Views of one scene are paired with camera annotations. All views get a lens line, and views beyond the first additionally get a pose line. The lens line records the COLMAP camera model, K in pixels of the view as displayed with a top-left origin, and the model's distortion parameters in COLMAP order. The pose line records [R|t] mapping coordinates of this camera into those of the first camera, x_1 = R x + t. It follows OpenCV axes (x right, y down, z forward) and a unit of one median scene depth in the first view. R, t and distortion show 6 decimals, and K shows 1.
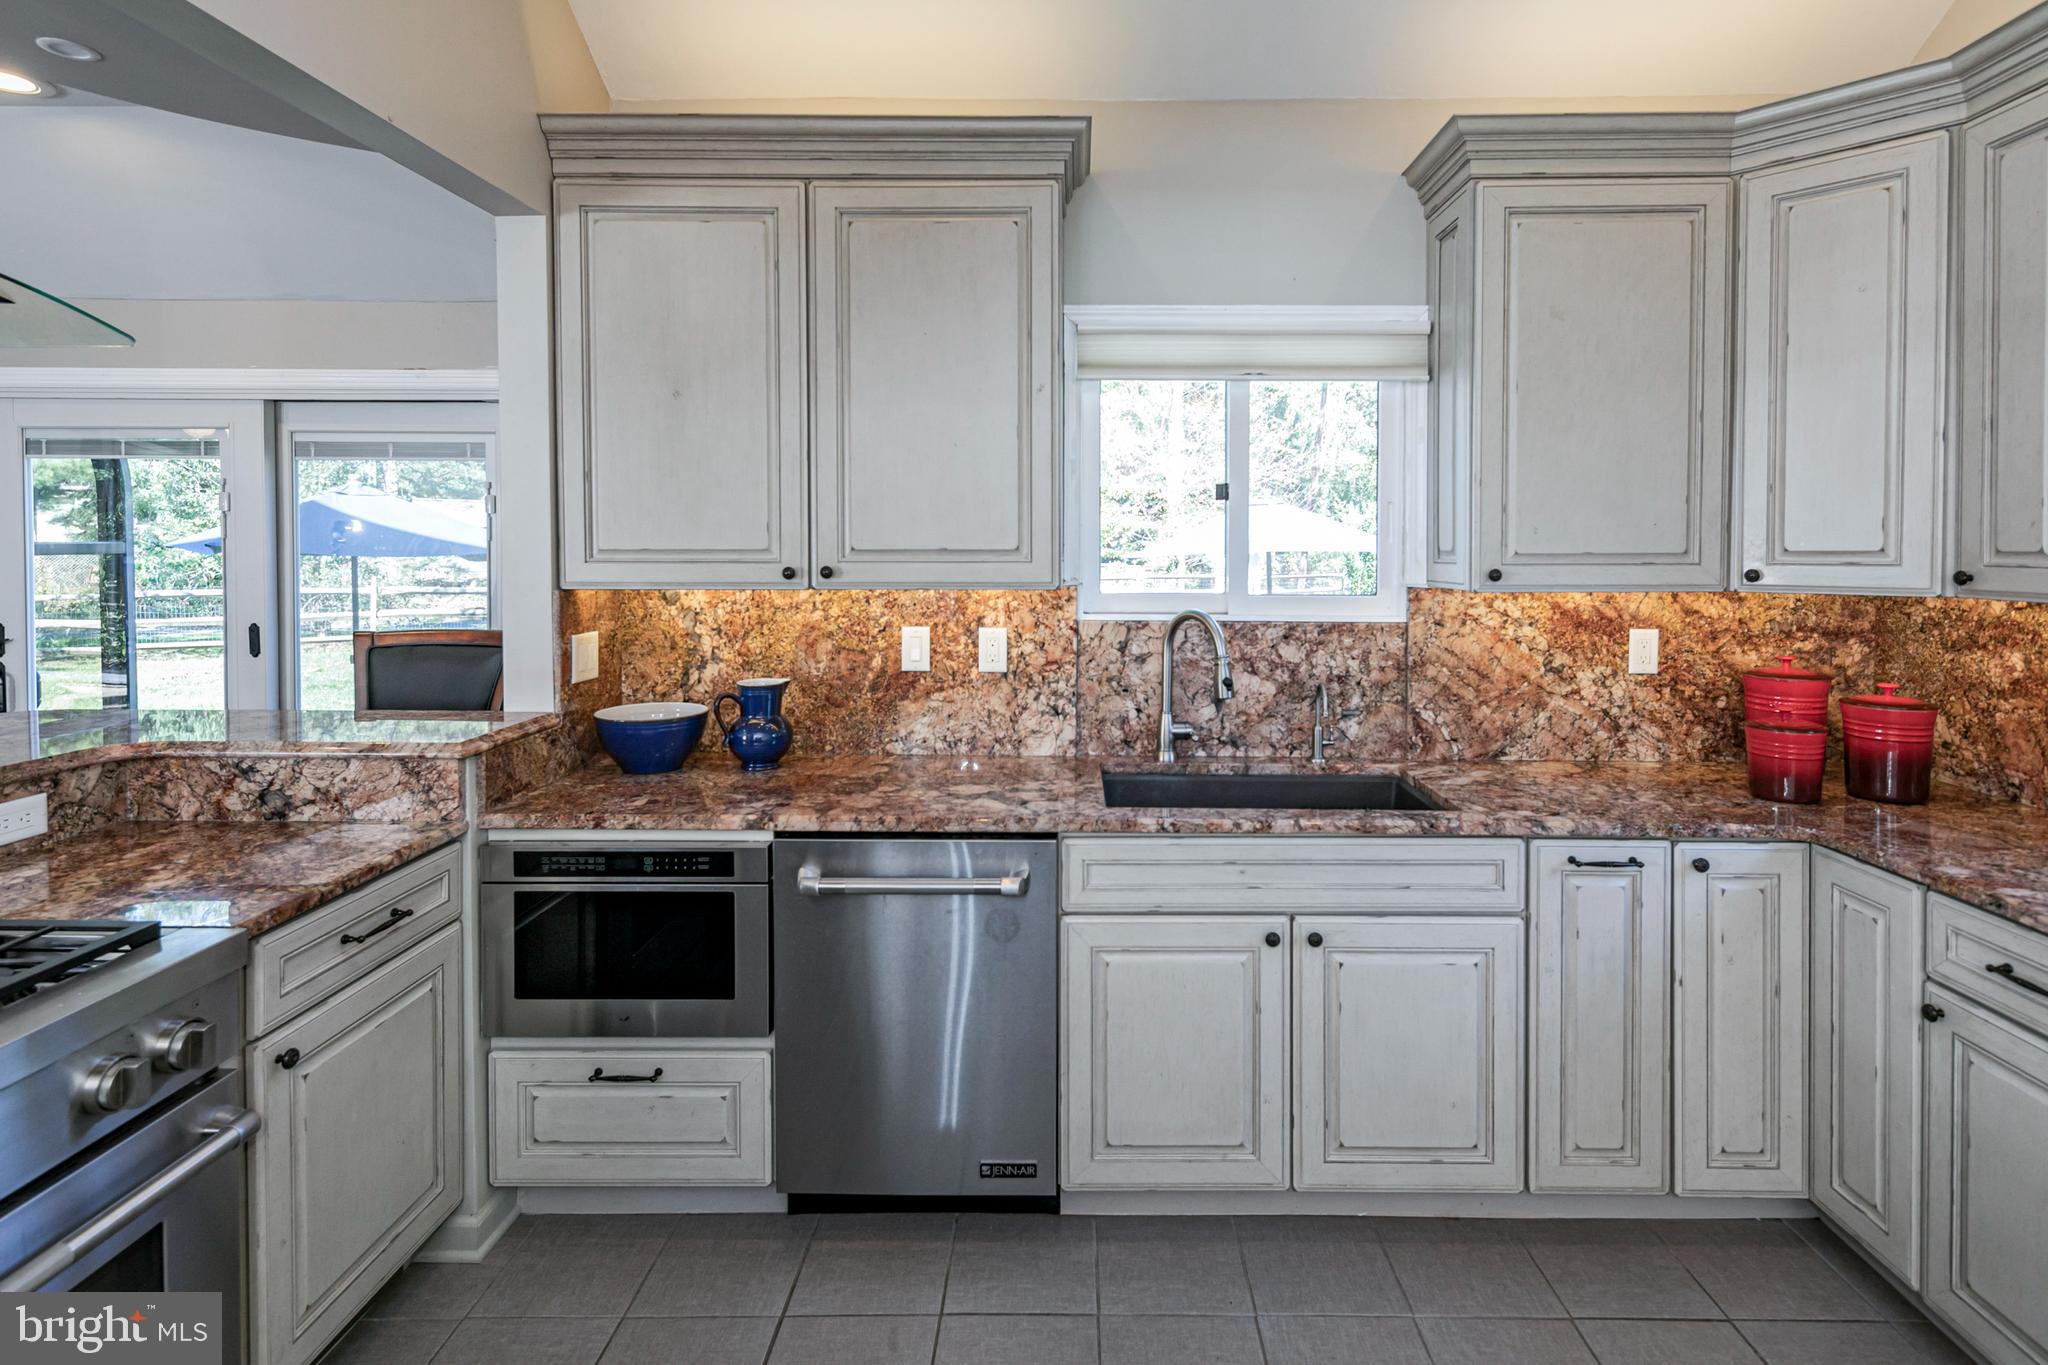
lens RADIAL K [[992.9, 0, 1075.0], [0, 992.9, 568.0], [0, 0, 1]] dist [0.025866, -0.010174]
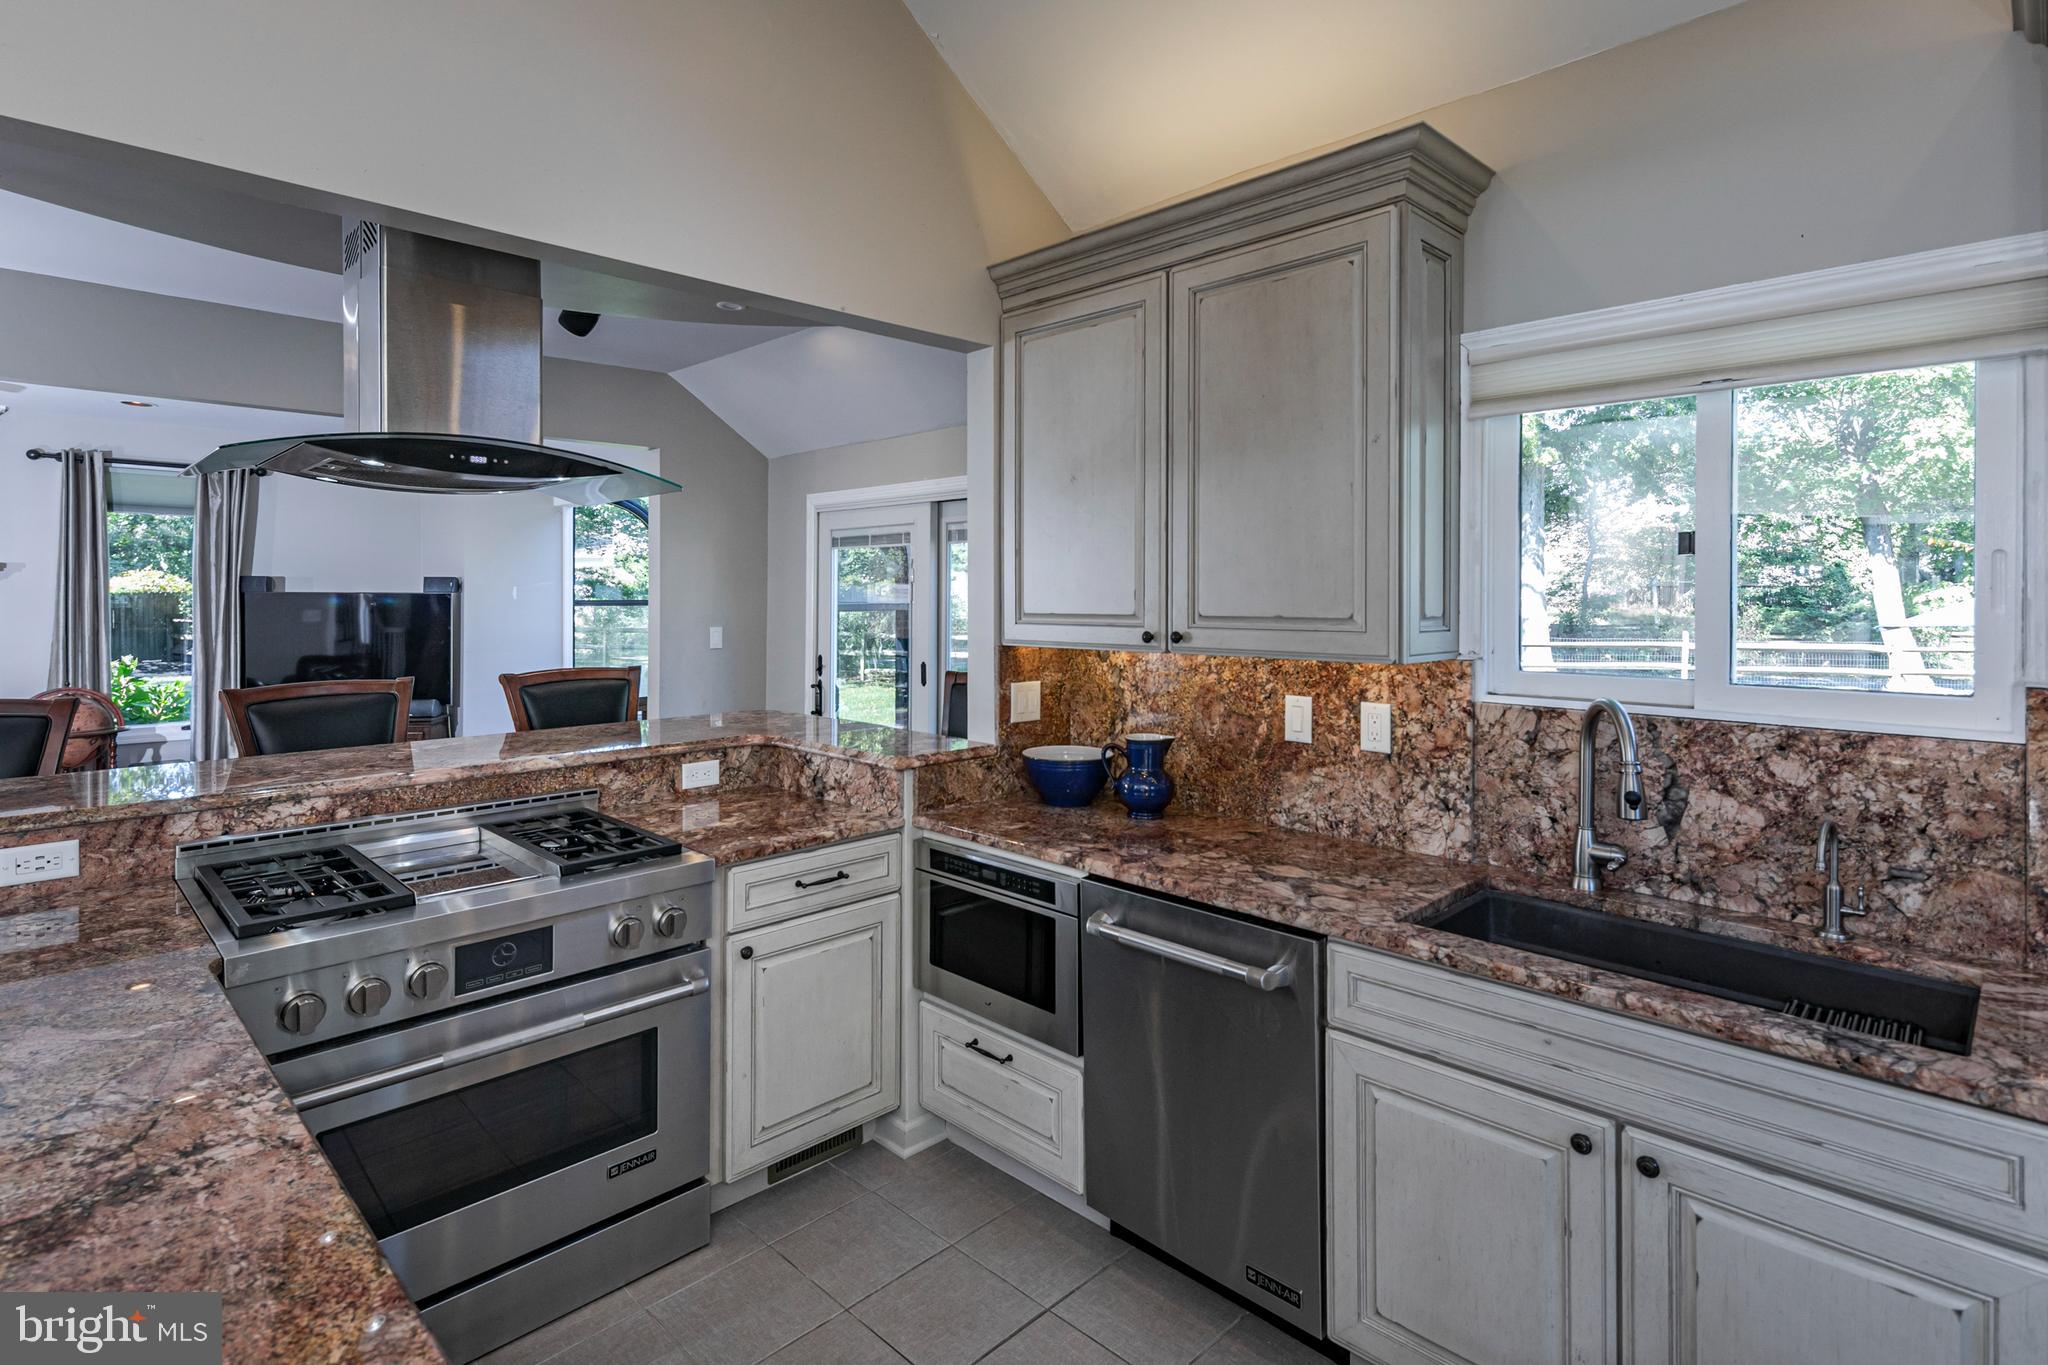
lens RADIAL K [[1012.0, 0, 1023.8], [0, 1012.0, 599.7], [0, 0, 1]] dist [0.016480, -0.001171]
pose [[0.714988, 0.001787, -0.699134, 0.335091], [-0.017781, 0.999720, -0.015630, -0.013788], [0.698910, 0.023607, 0.714820, 0.112259]]
